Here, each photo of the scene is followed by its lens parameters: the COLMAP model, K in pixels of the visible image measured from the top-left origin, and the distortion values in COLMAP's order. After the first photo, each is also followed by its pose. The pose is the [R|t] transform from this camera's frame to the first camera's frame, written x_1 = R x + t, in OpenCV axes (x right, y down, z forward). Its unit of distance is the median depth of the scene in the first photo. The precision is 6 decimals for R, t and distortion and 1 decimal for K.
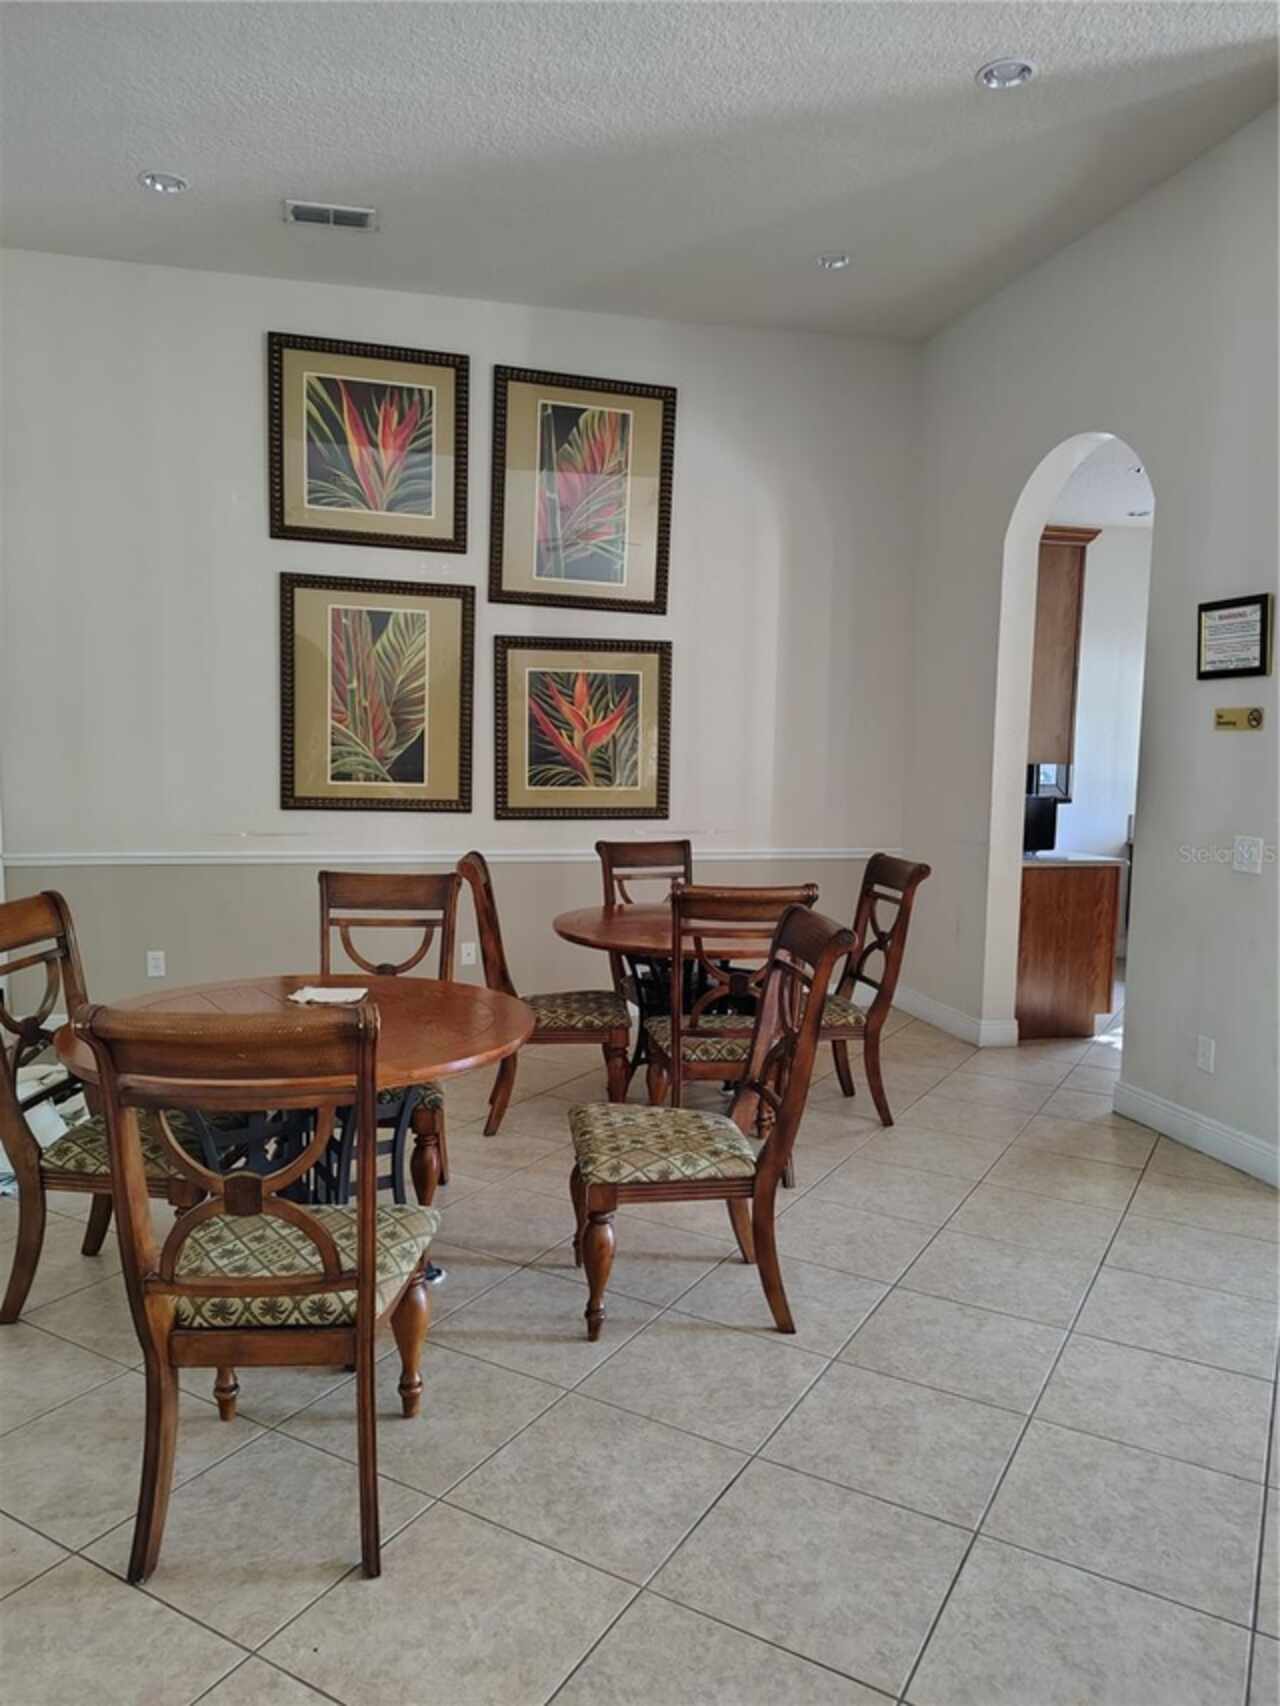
lens RADIAL K [[1172.7, 0, 647.6], [0, 1172.7, 864.7], [0, 0, 1]] dist [0.064271, -0.078108]
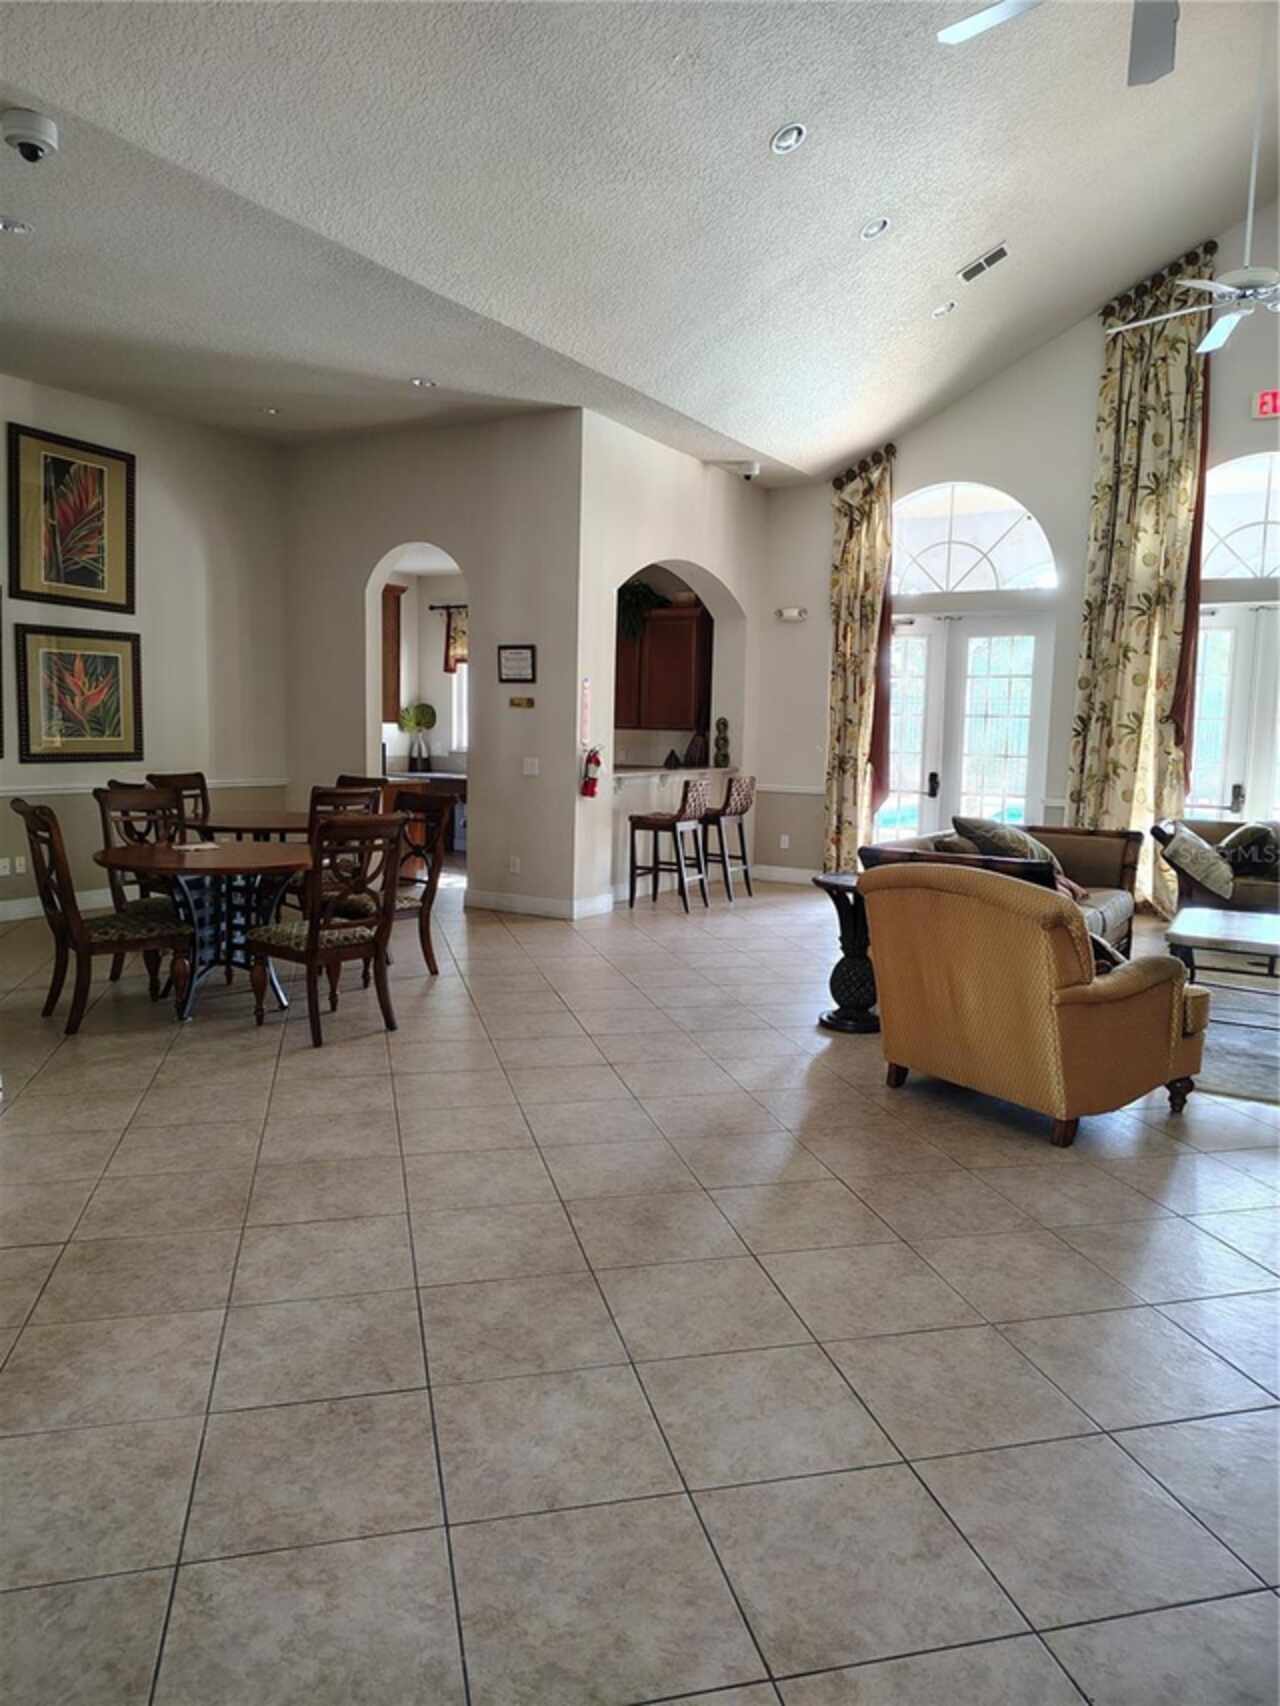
lens RADIAL K [[1172.7, 0, 647.6], [0, 1172.7, 864.7], [0, 0, 1]] dist [0.064271, -0.078108]
pose [[0.708374, -0.081650, 0.701099, -0.582342], [0.056463, 0.996659, 0.059021, 0.037338], [-0.703575, -0.002222, 0.710617, -0.448988]]
